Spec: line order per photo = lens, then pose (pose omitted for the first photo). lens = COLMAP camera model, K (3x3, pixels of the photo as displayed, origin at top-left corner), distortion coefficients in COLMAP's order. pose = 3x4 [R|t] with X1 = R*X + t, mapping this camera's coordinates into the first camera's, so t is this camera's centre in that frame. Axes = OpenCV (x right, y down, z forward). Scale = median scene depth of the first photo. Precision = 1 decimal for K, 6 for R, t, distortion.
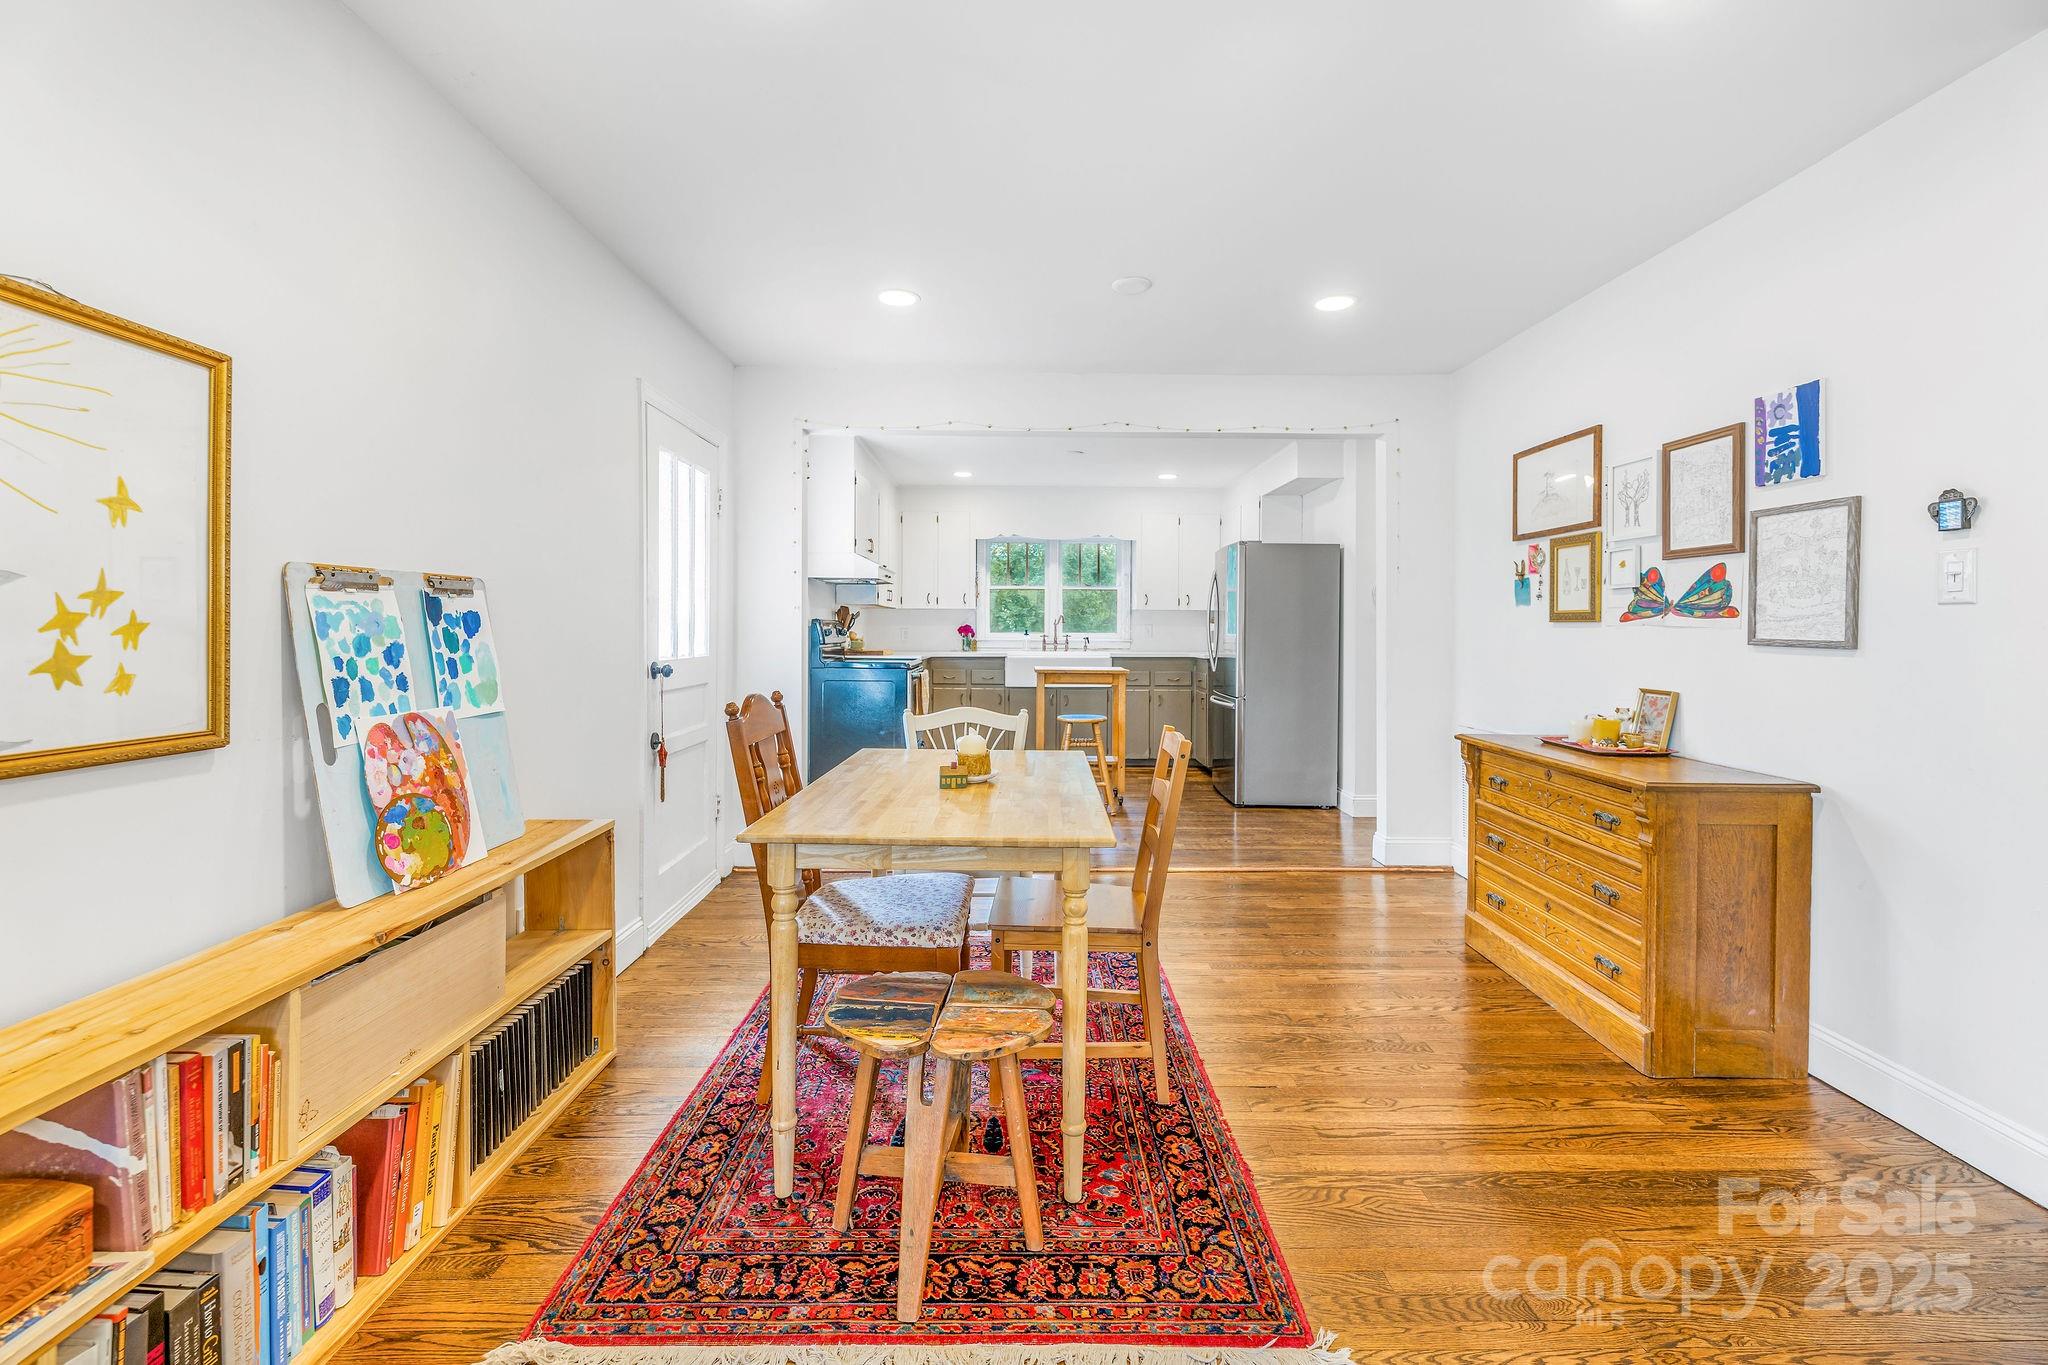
lens RADIAL K [[841.0, 0, 1021.6], [0, 841.0, 632.2], [0, 0, 1]] dist [0.009626, -0.003013]
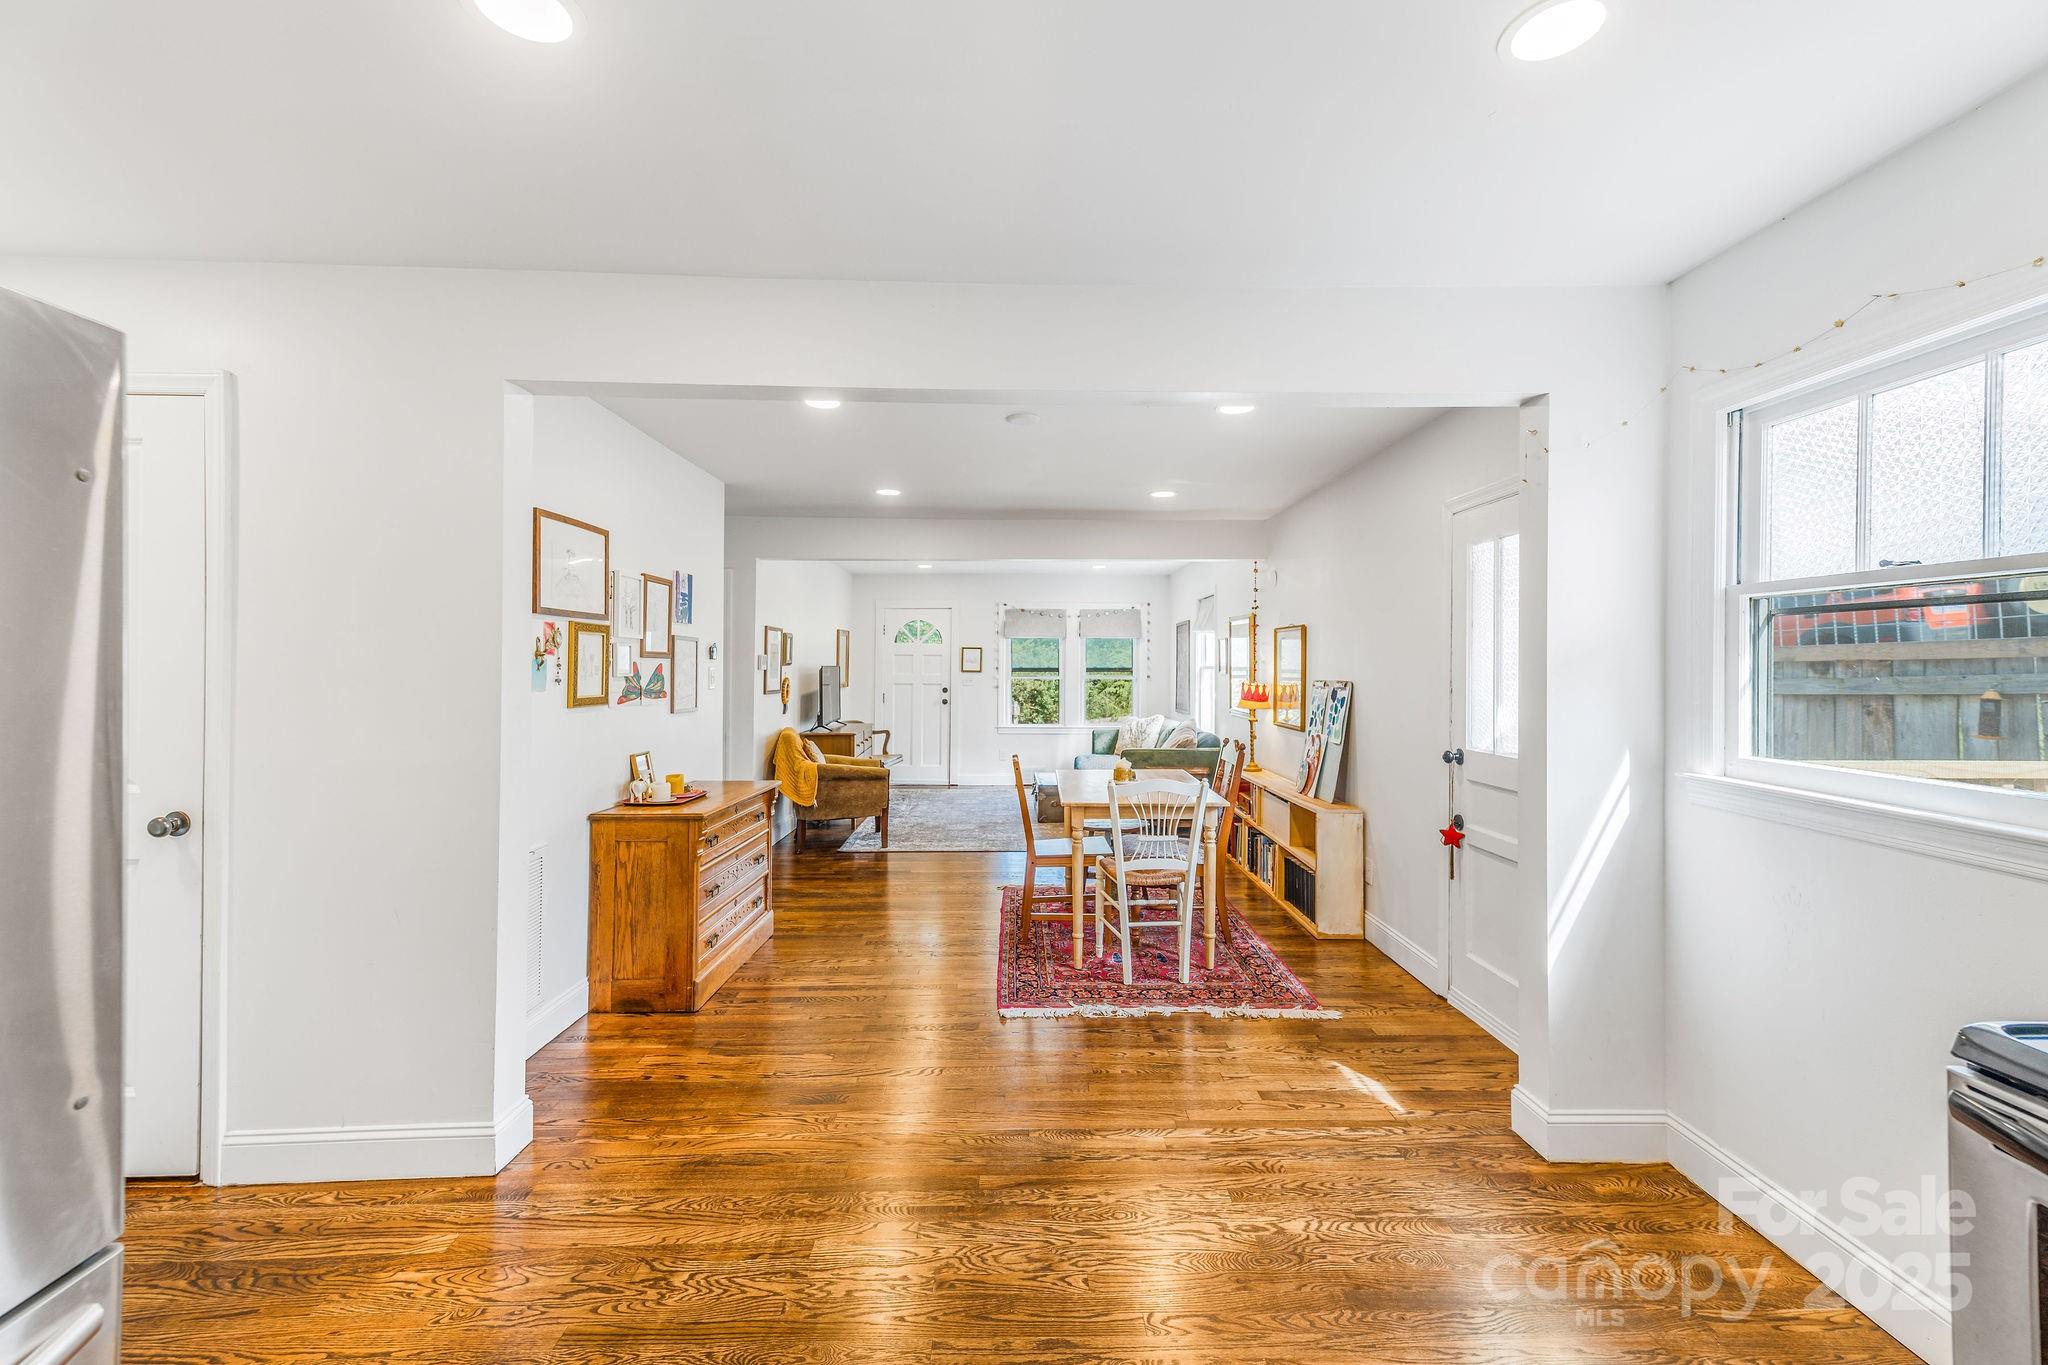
lens RADIAL K [[841.0, 0, 1009.1], [0, 841.0, 670.2], [0, 0, 1]] dist [0.009626, -0.003013]
pose [[-0.999848, -0.007187, 0.015916, 0.128634], [-0.007000, 0.999906, 0.011806, -0.076276], [-0.015999, 0.011693, -0.999804, 2.117170]]
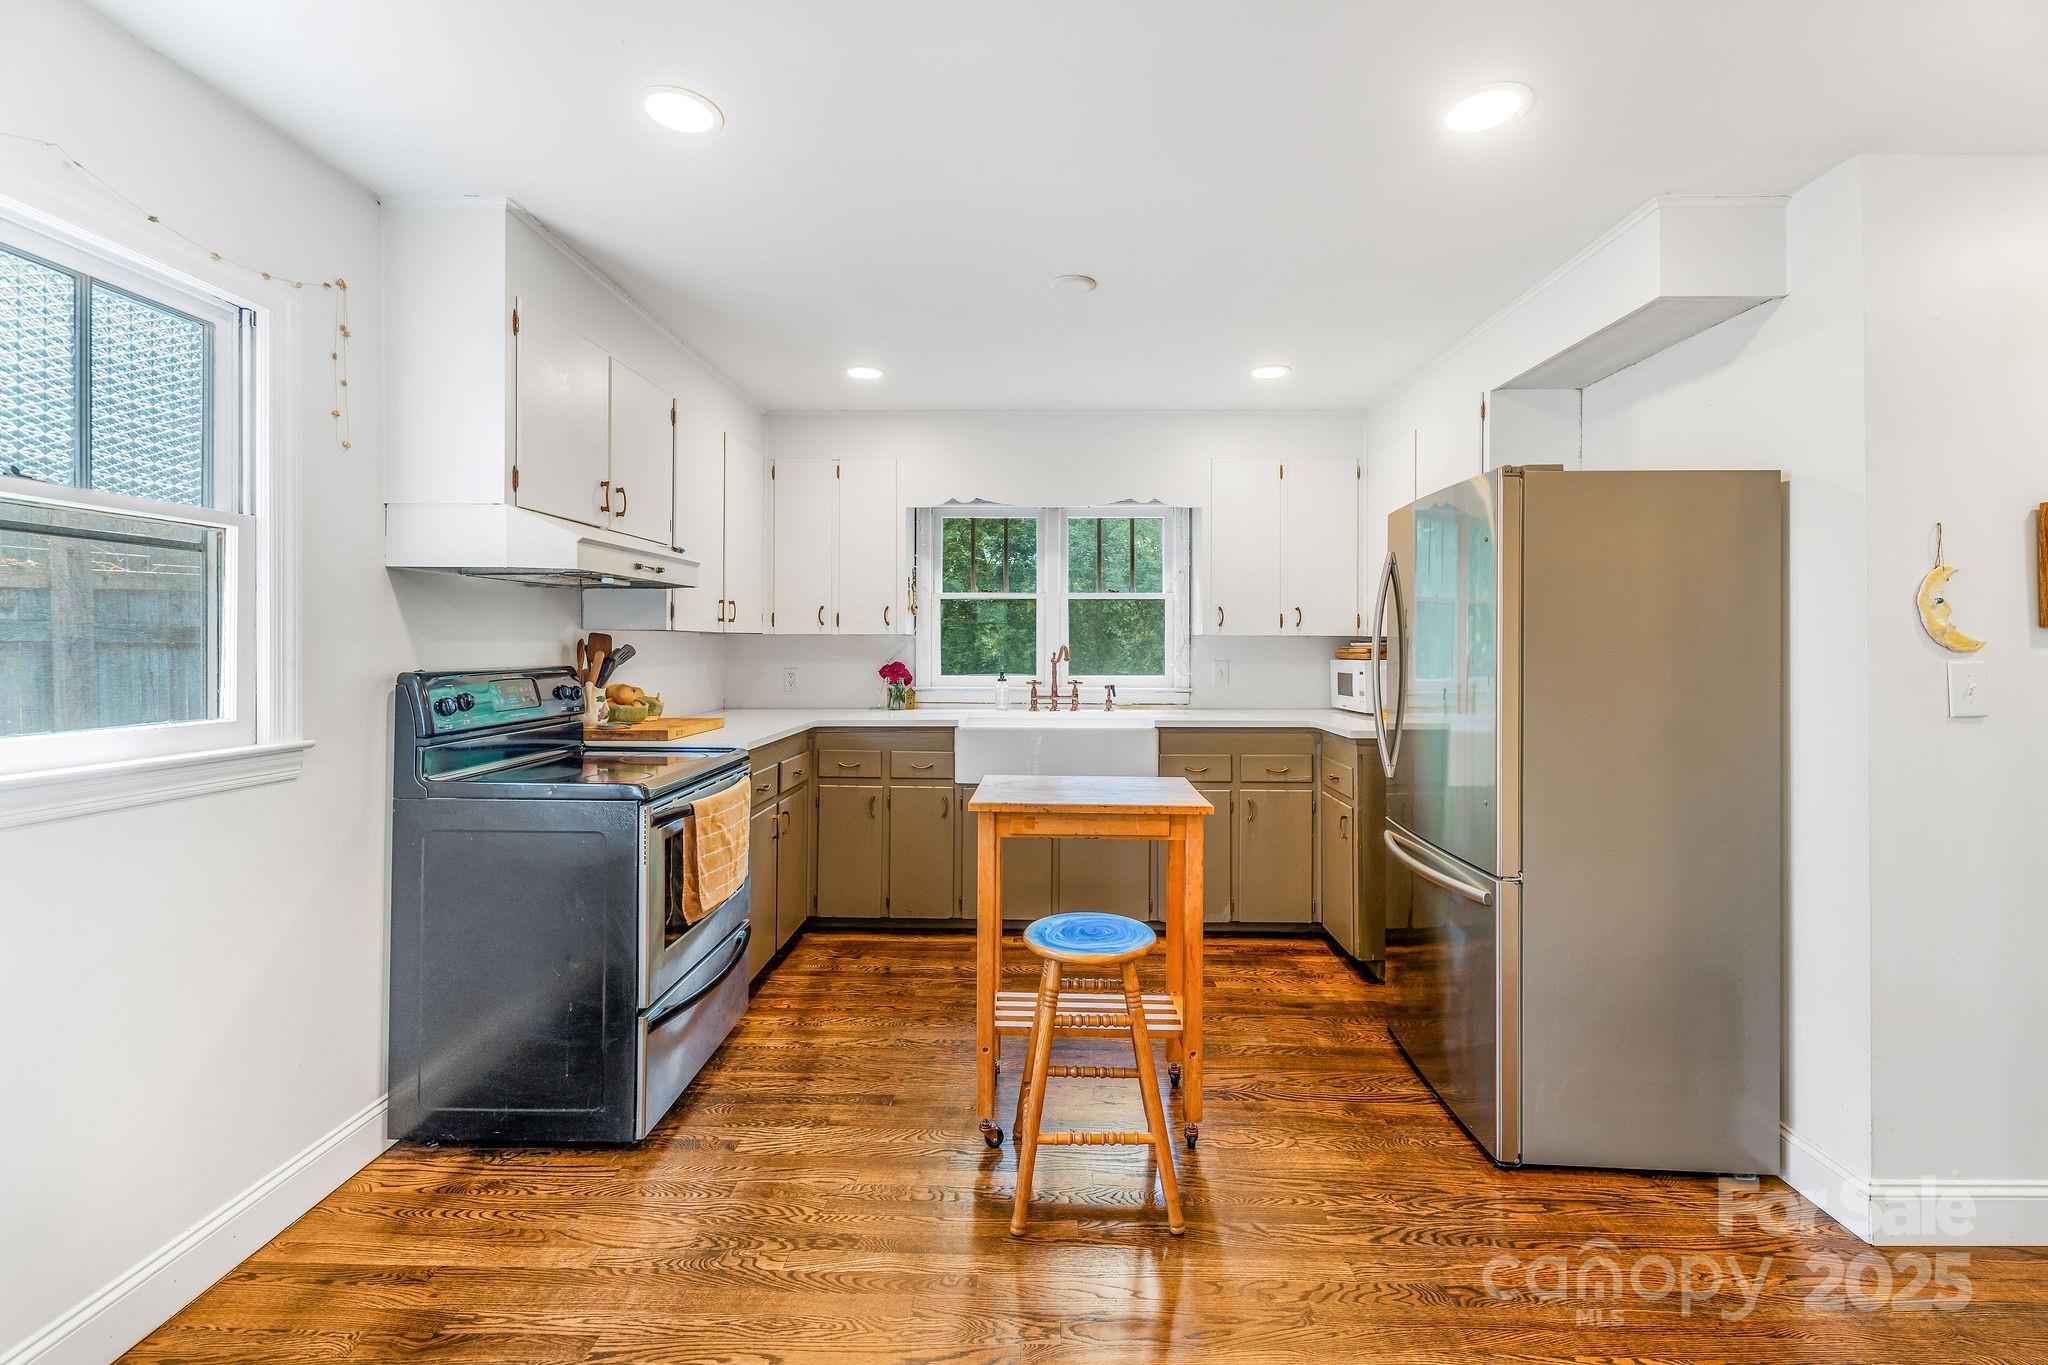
lens RADIAL K [[841.0, 0, 1013.5], [0, 841.0, 639.0], [0, 0, 1]] dist [0.009626, -0.003013]
pose [[0.998785, -0.002334, -0.049230, 0.095405], [0.001926, 0.999963, -0.008344, -0.045910], [0.049247, 0.008239, 0.998753, 1.051555]]
